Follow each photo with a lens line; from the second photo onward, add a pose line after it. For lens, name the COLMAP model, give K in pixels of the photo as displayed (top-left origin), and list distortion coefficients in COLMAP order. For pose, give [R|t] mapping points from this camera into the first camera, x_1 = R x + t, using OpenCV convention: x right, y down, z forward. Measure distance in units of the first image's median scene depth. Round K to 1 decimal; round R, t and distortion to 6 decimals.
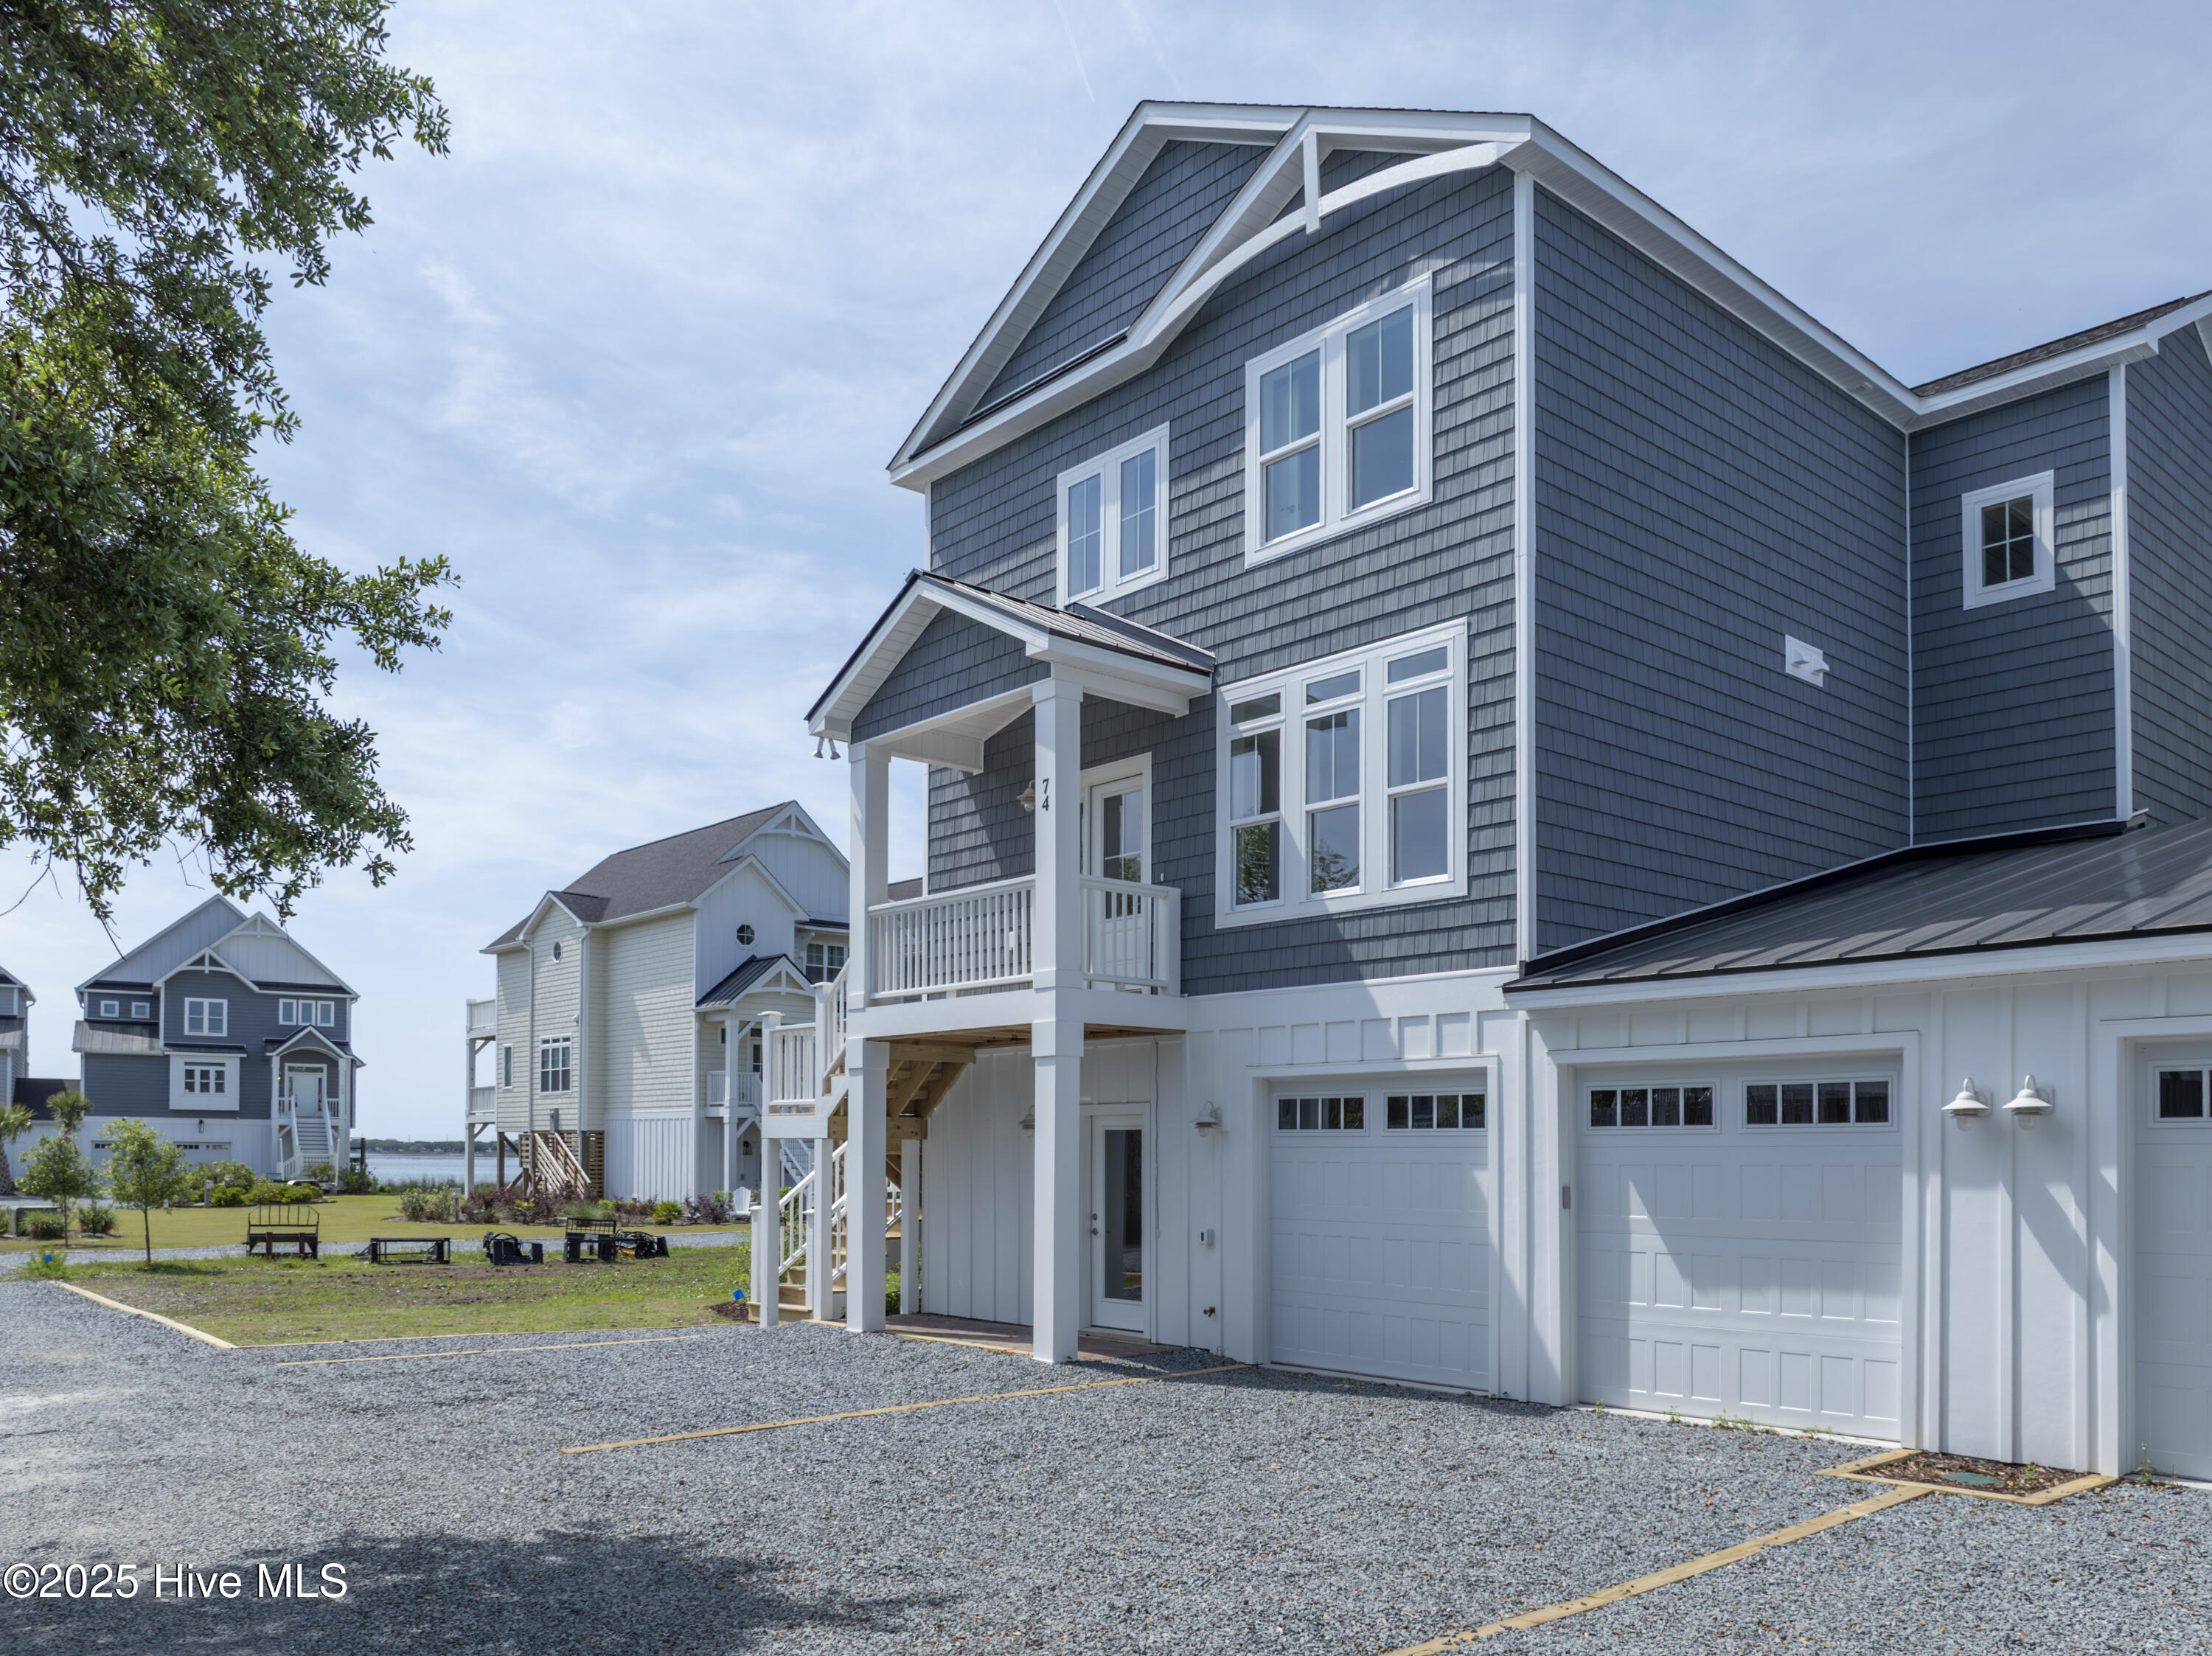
lens RADIAL K [[1620.7, 0, 1105.6], [0, 1620.7, 1111.7], [0, 0, 1]] dist [-0.006769, -0.002144]
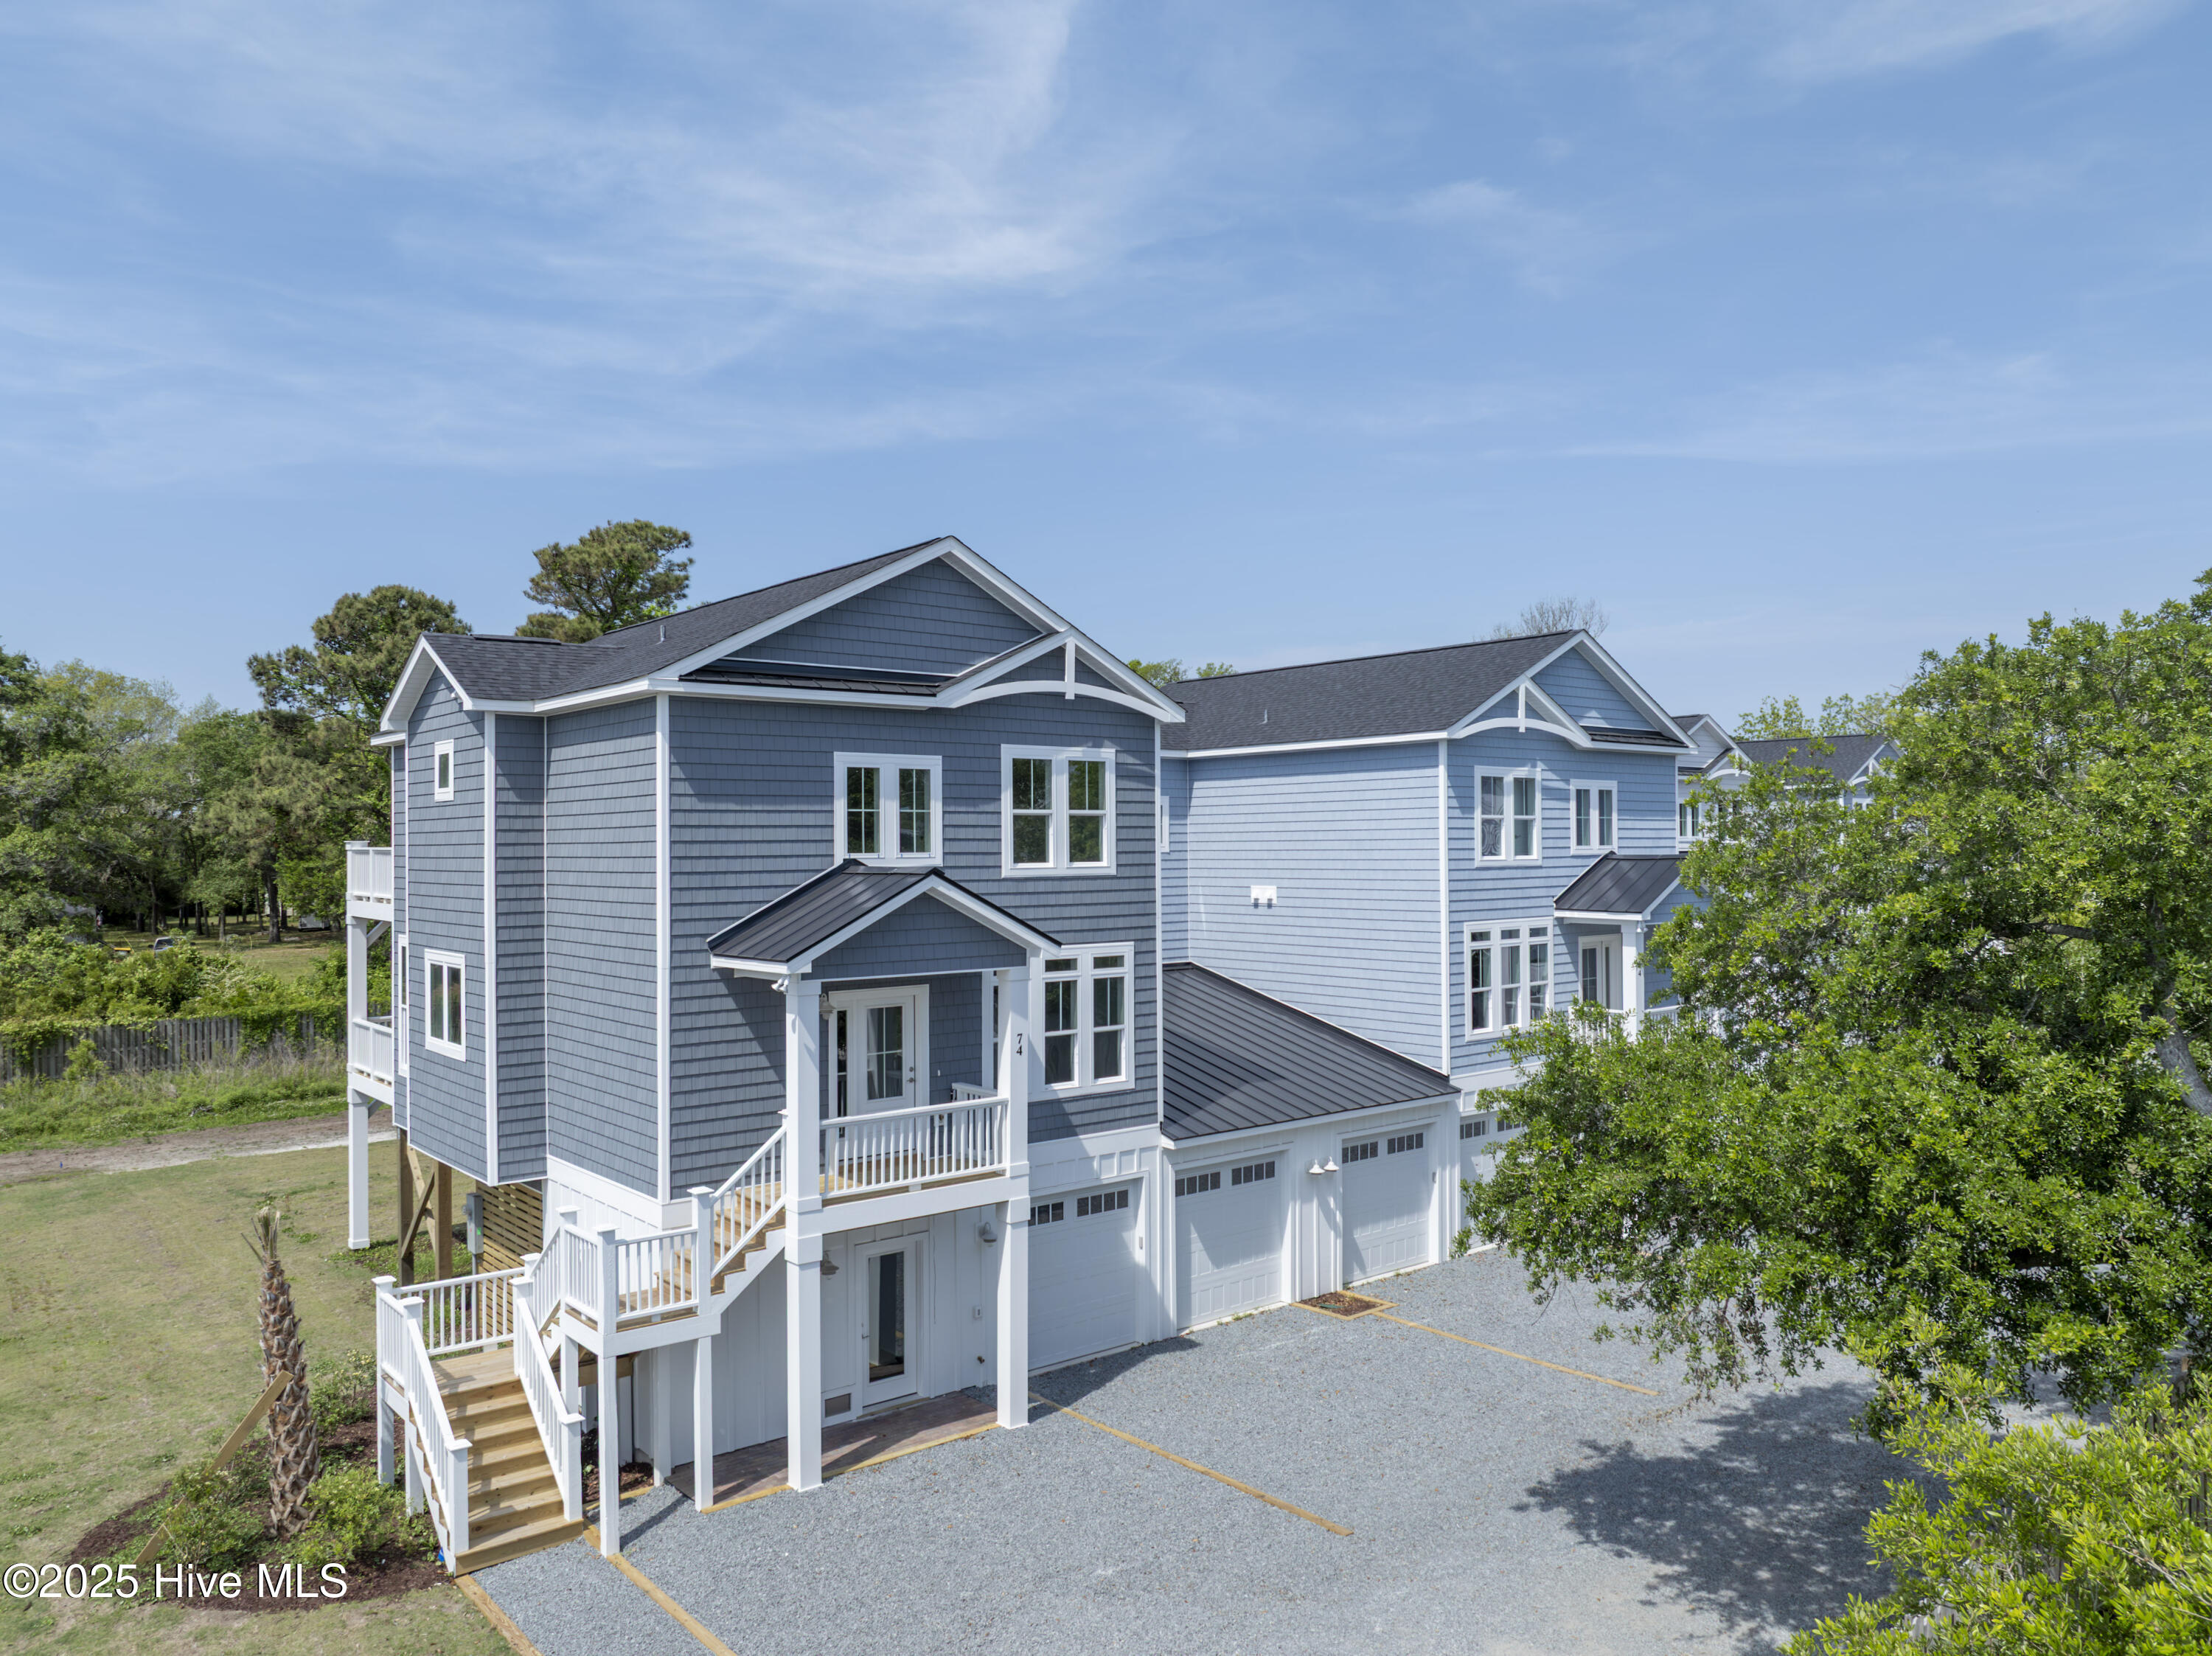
lens RADIAL K [[1578.1, 0, 1113.9], [0, 1578.1, 828.4], [0, 0, 1]] dist [-0.067750, 0.042586]
pose [[0.028670, 0.011858, 0.999519, -1.533933], [-0.005421, 0.999917, -0.011707, -0.391076], [-0.999574, -0.005082, 0.028732, 0.909130]]
